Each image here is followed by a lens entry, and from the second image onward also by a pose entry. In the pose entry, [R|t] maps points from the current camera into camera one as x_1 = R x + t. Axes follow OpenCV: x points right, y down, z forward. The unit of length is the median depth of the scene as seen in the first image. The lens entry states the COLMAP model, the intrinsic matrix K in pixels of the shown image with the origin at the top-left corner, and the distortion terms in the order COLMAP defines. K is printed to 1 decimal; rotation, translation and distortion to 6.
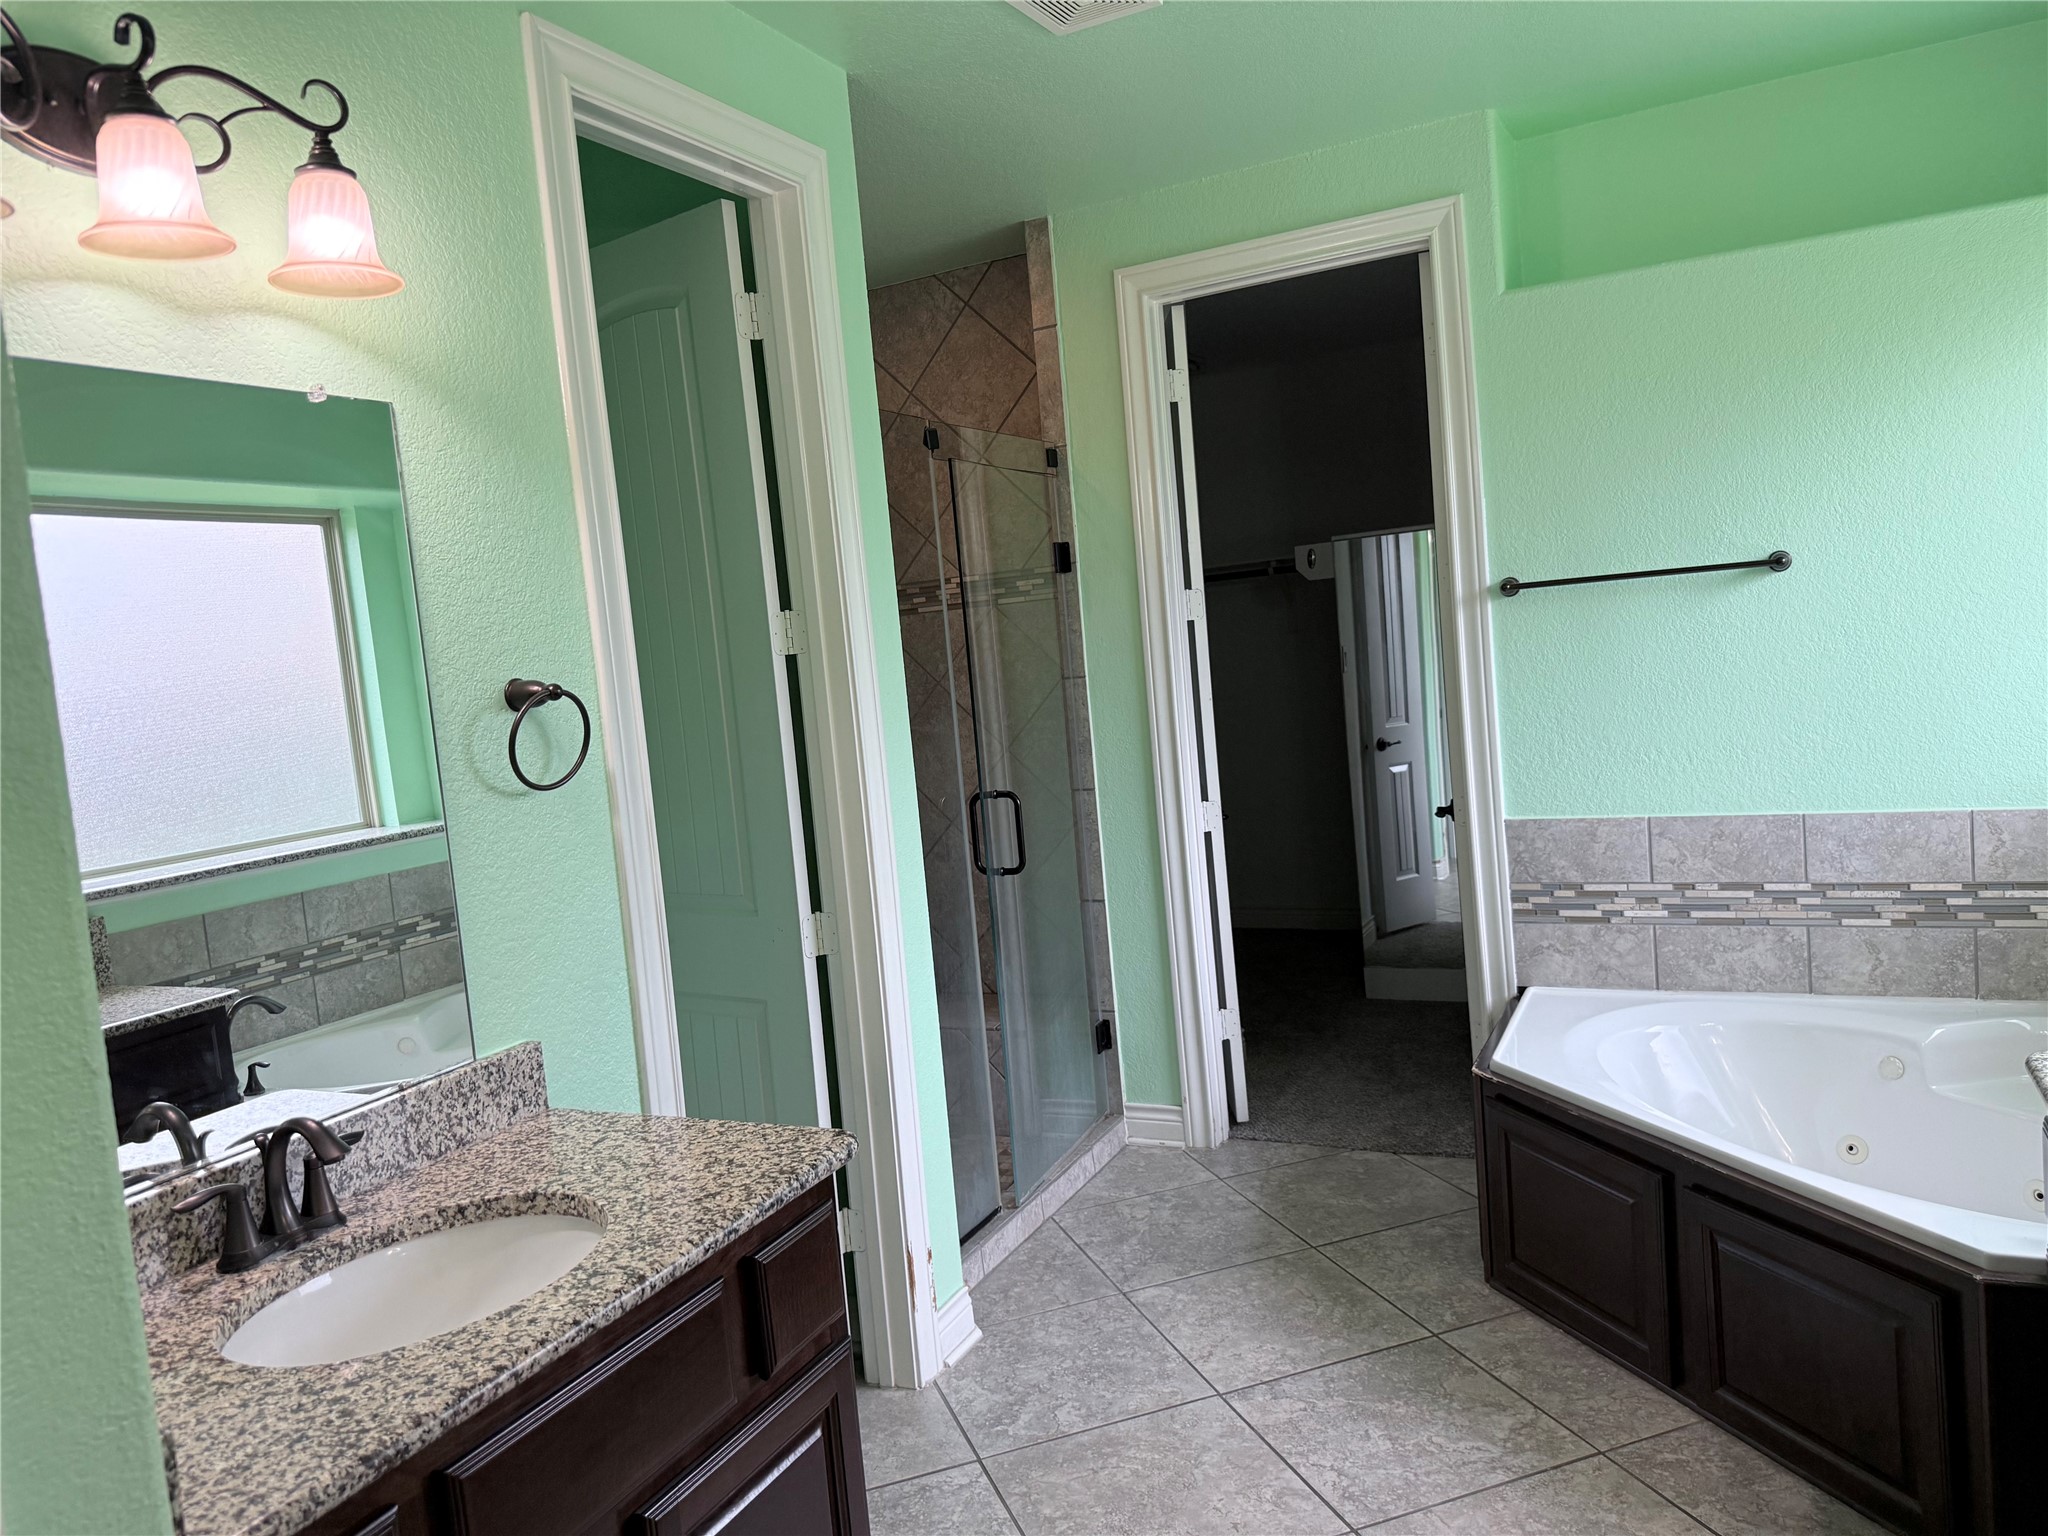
lens RADIAL K [[1450.2, 0, 1025.3], [0, 1450.2, 768.2], [0, 0, 1]] dist [0.069744, -0.079021]
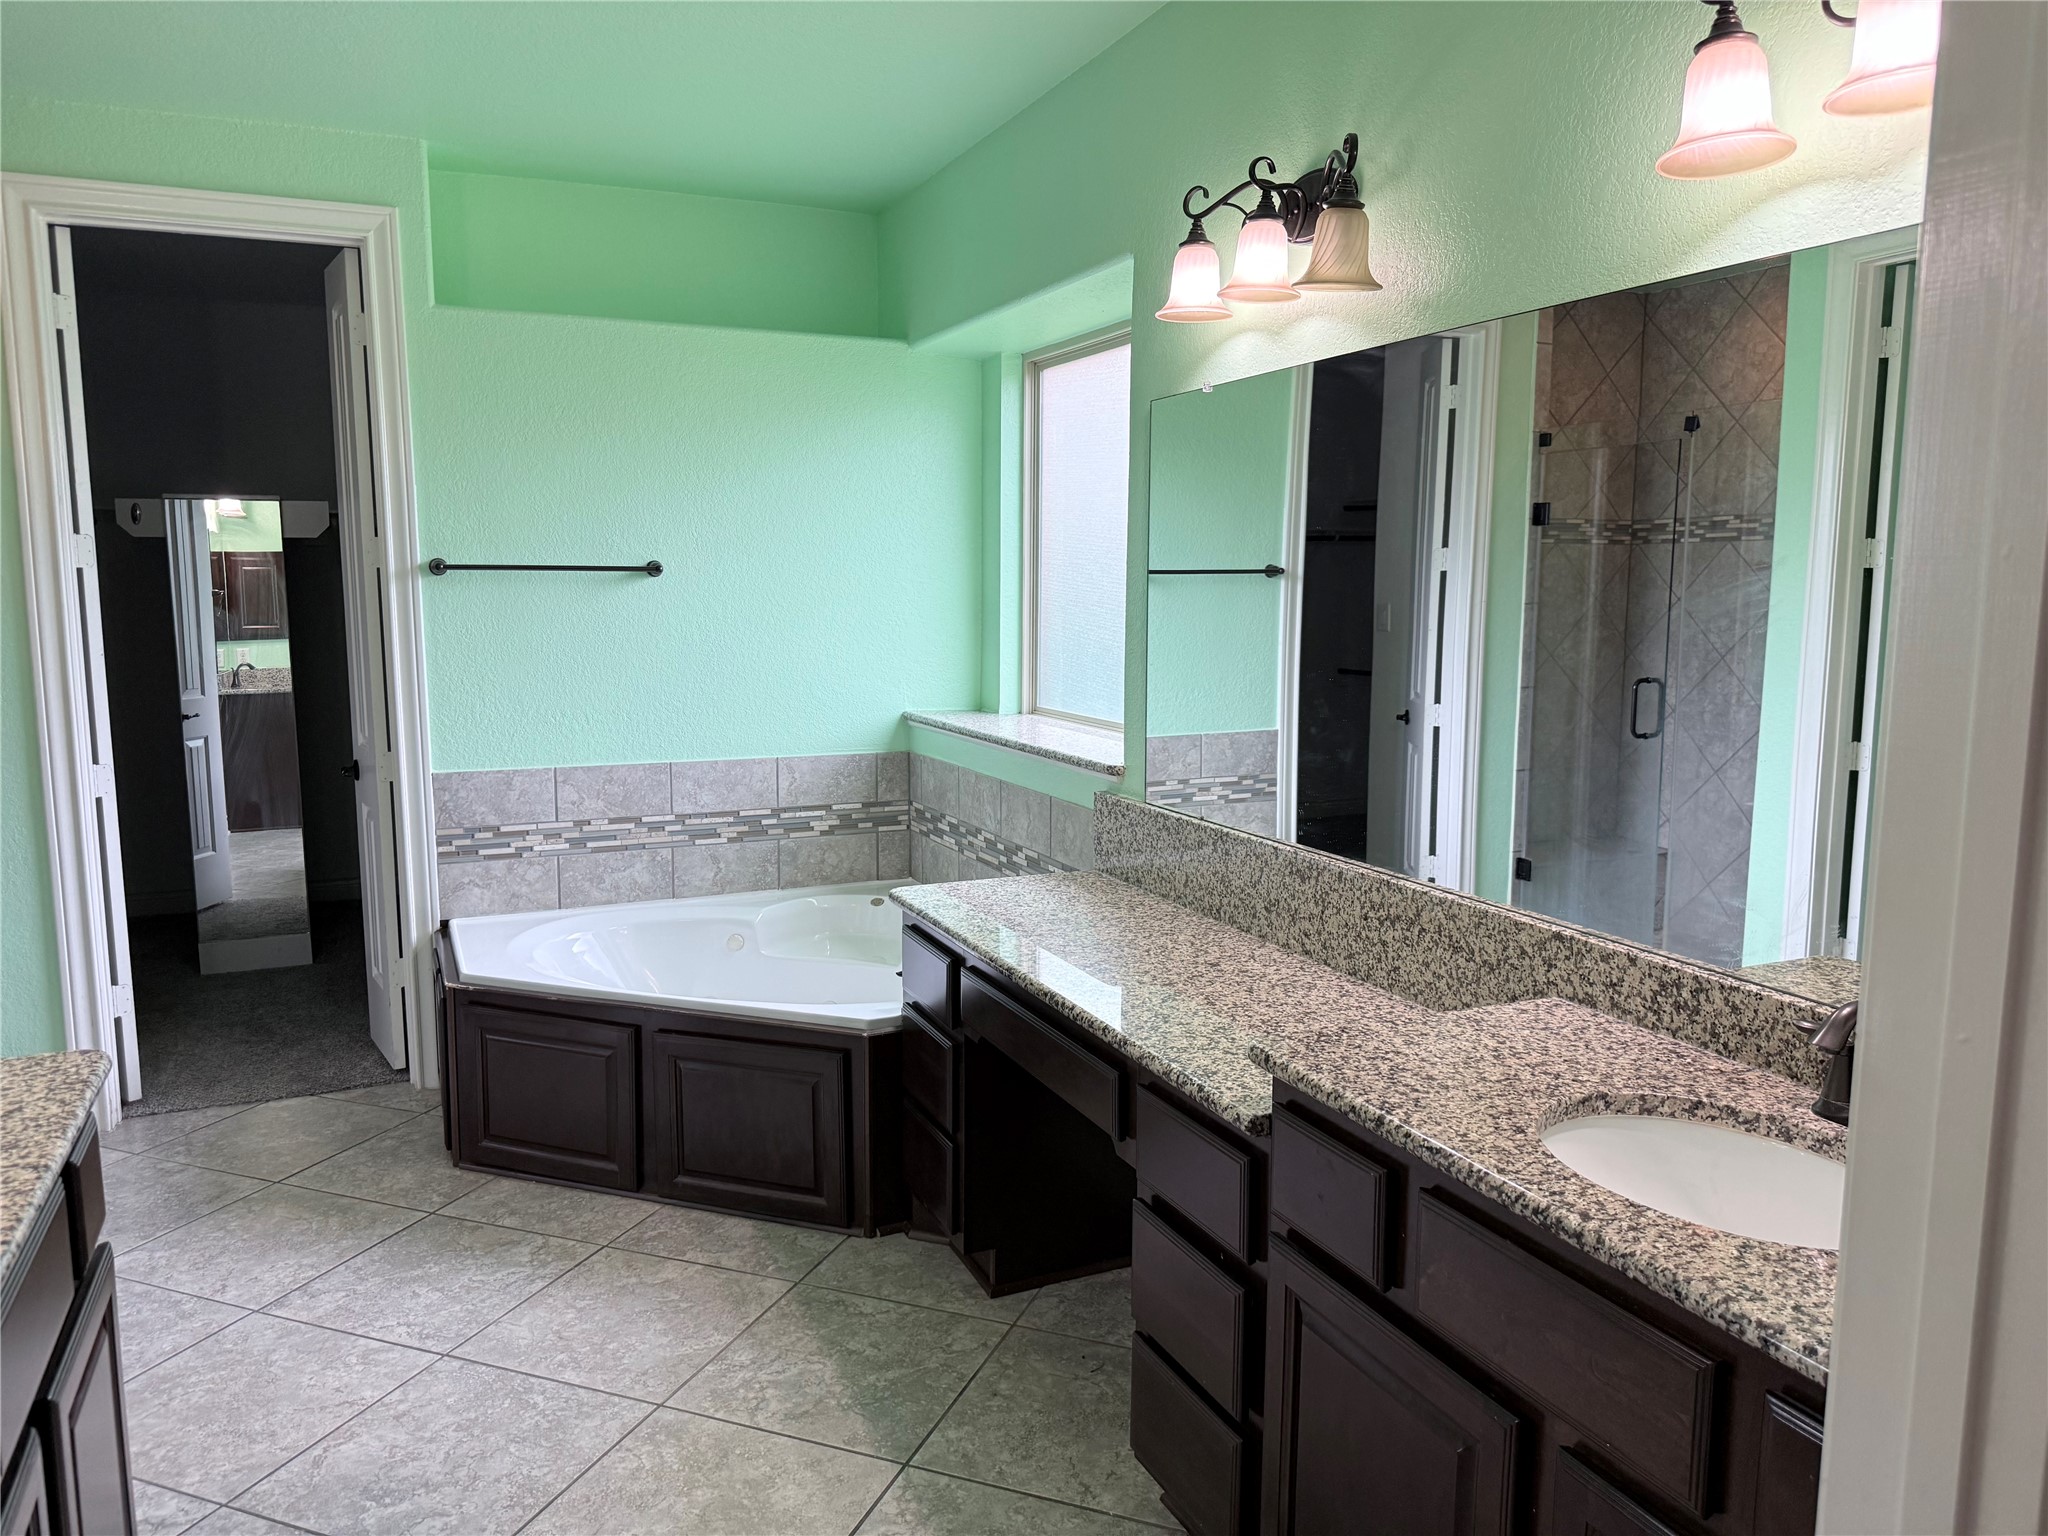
lens RADIAL K [[1450.2, 0, 1018.1], [0, 1450.2, 767.8], [0, 0, 1]] dist [0.069744, -0.079021]
pose [[0.640164, -0.007224, 0.768205, -0.274371], [0.007760, 0.999966, 0.002937, 0.034794], [-0.768199, 0.004081, 0.640198, -0.077118]]
